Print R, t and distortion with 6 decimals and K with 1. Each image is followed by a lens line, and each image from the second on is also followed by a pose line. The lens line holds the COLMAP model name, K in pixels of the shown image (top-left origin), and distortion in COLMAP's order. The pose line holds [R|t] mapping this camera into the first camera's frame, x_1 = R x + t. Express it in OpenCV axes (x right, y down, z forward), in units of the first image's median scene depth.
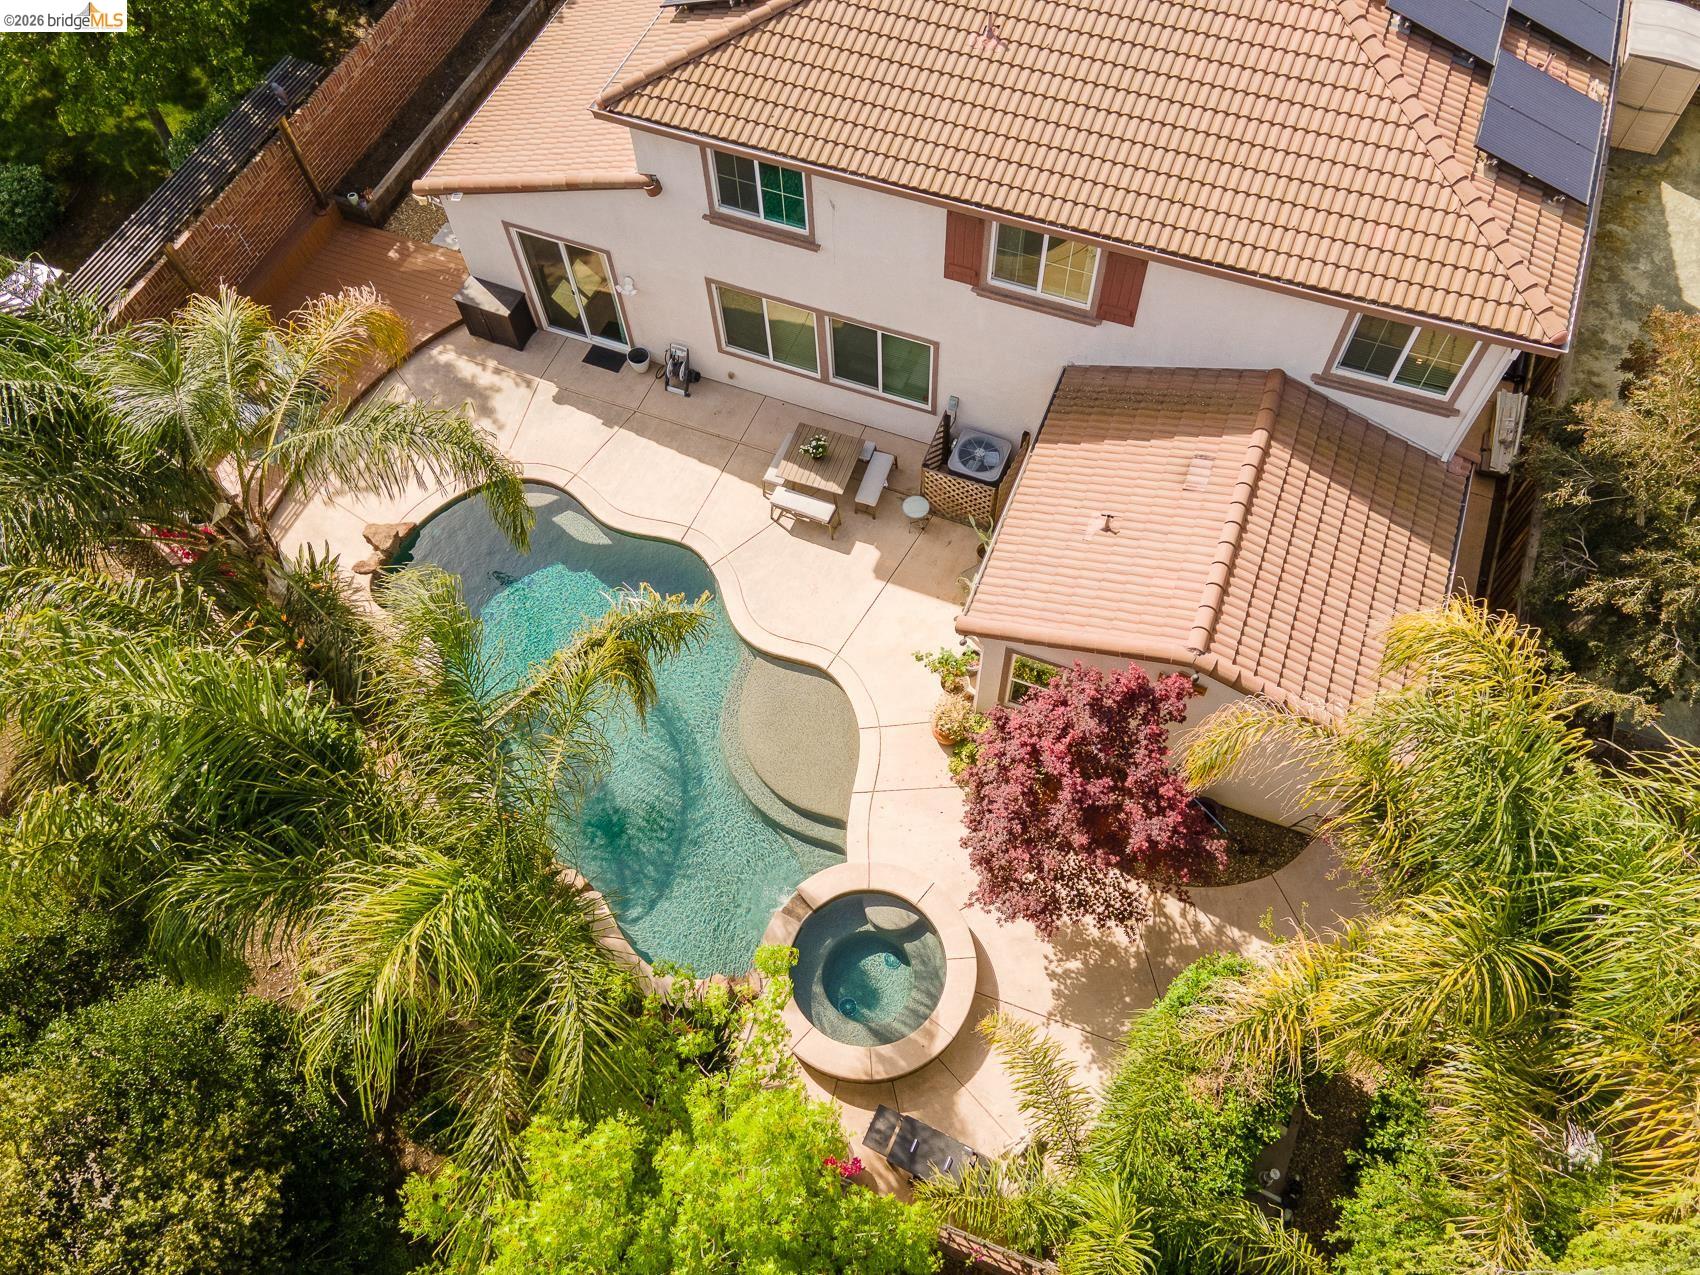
lens RADIAL K [[1242.3, 0, 855.9], [0, 1242.3, 637.0], [0, 0, 1]] dist [0.045233, 0.002704]
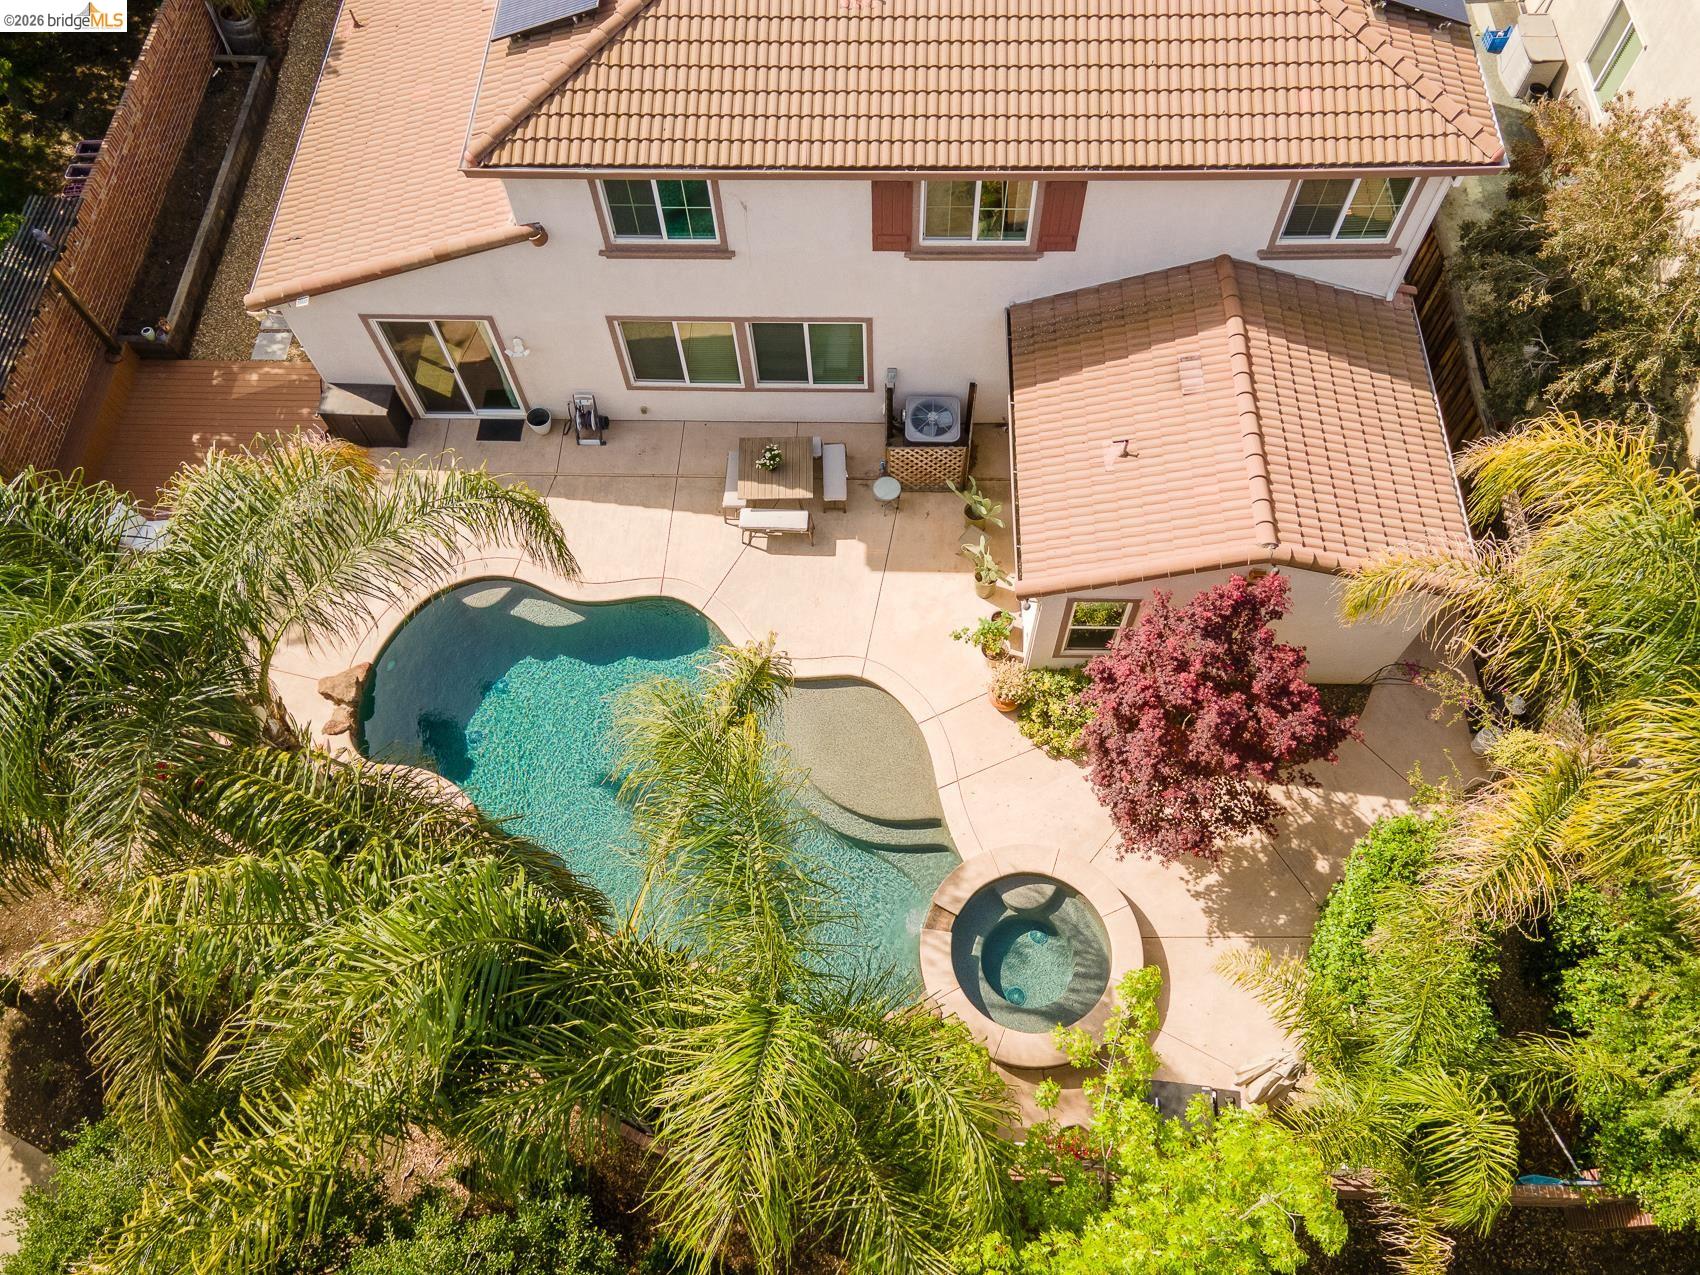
lens RADIAL K [[1242.3, 0, 855.8], [0, 1242.3, 639.9], [0, 0, 1]] dist [0.045233, 0.002704]
pose [[0.938445, -0.303824, 0.164351, -0.197293], [0.298643, 0.952722, 0.055975, -0.062156], [-0.173588, -0.003447, 0.984812, 0.055147]]
